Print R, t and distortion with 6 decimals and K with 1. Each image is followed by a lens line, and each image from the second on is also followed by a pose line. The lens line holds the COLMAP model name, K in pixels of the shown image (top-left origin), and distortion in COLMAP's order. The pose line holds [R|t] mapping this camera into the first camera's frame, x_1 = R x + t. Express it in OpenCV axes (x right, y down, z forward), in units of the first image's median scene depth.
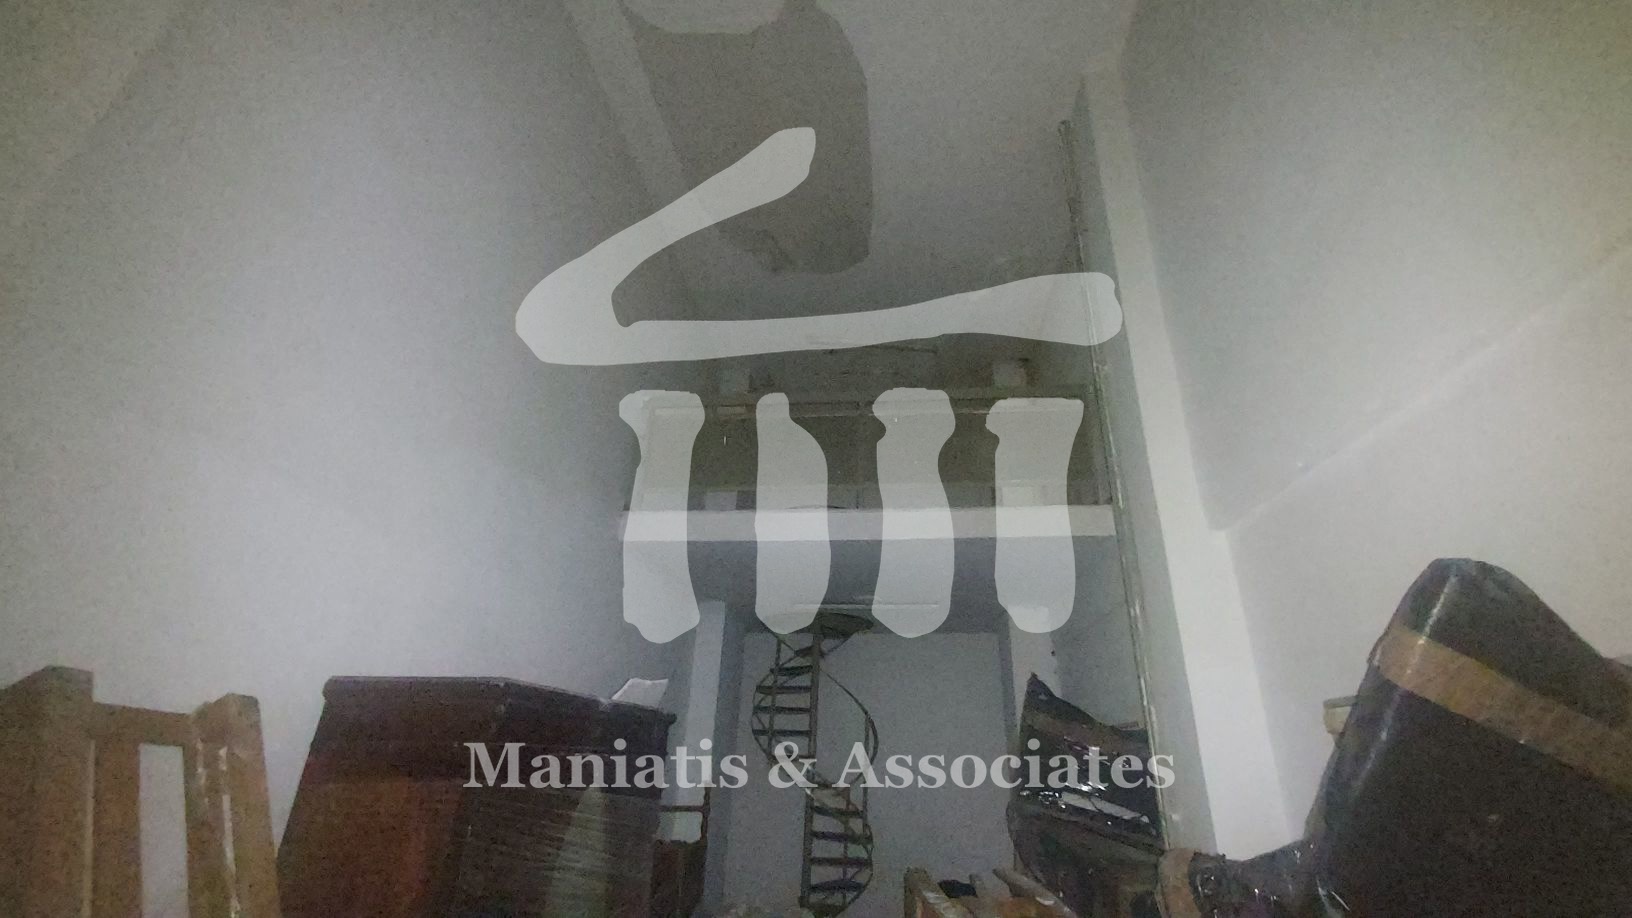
lens RADIAL K [[651.6, 0, 841.0], [0, 651.6, 474.3], [0, 0, 1]] dist [-0.000642, 0.002794]
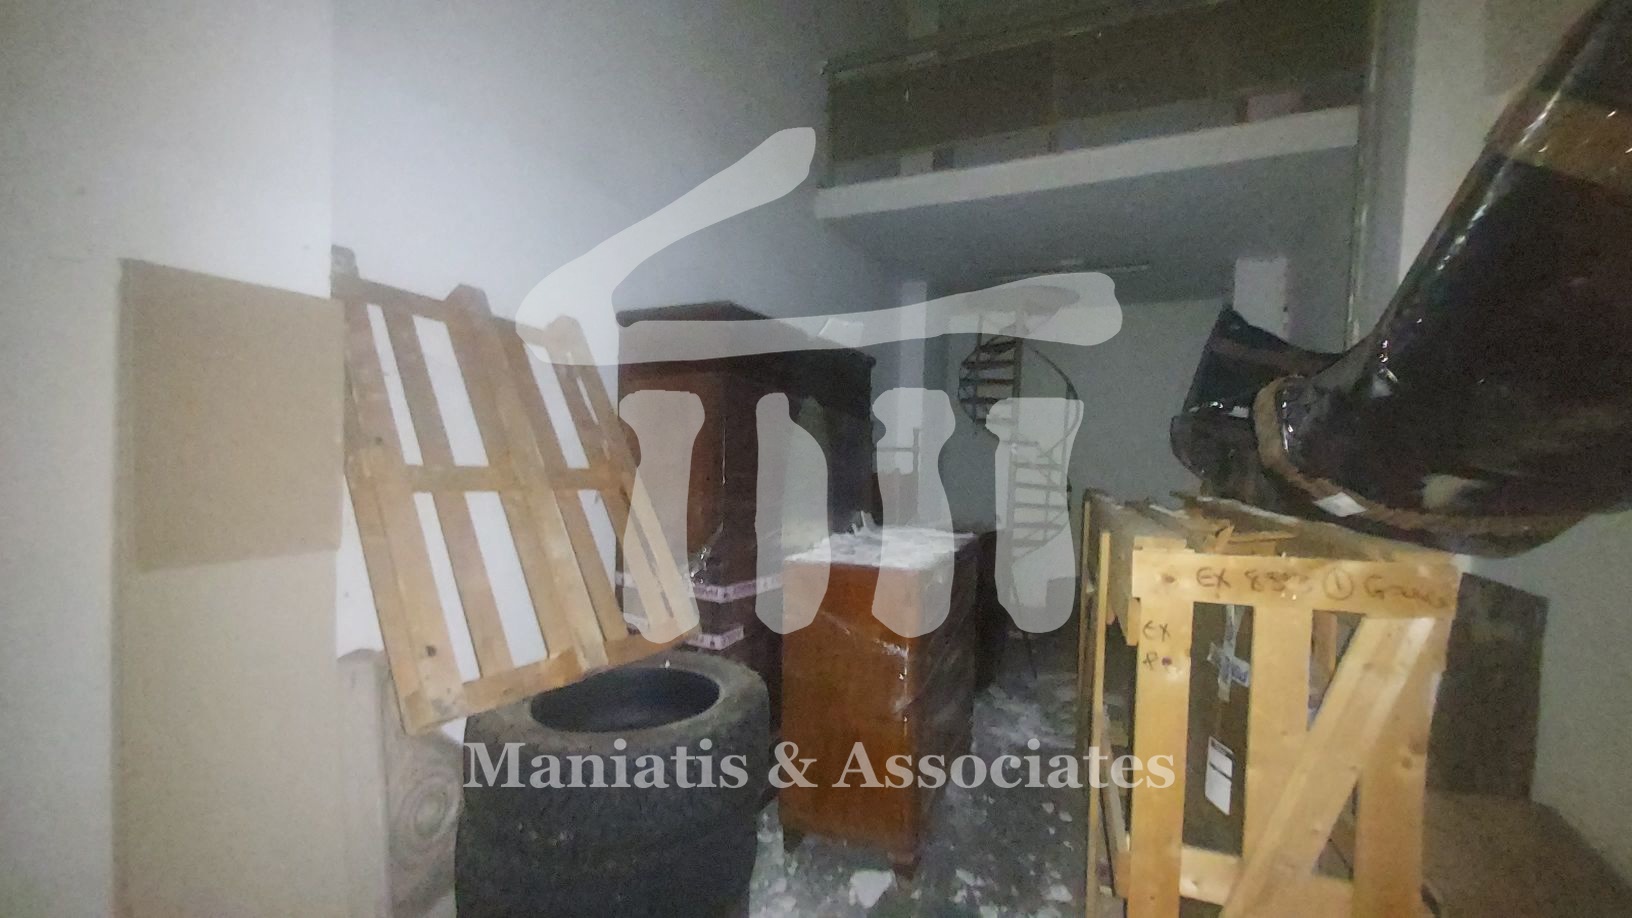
lens RADIAL K [[651.6, 0, 841.0], [0, 651.6, 474.3], [0, 0, 1]] dist [-0.000642, 0.002794]
pose [[0.943861, 0.017246, -0.329892, 0.054473], [0.123337, 0.908023, 0.400352, 0.054242], [0.306454, -0.418565, 0.854921, -0.077359]]
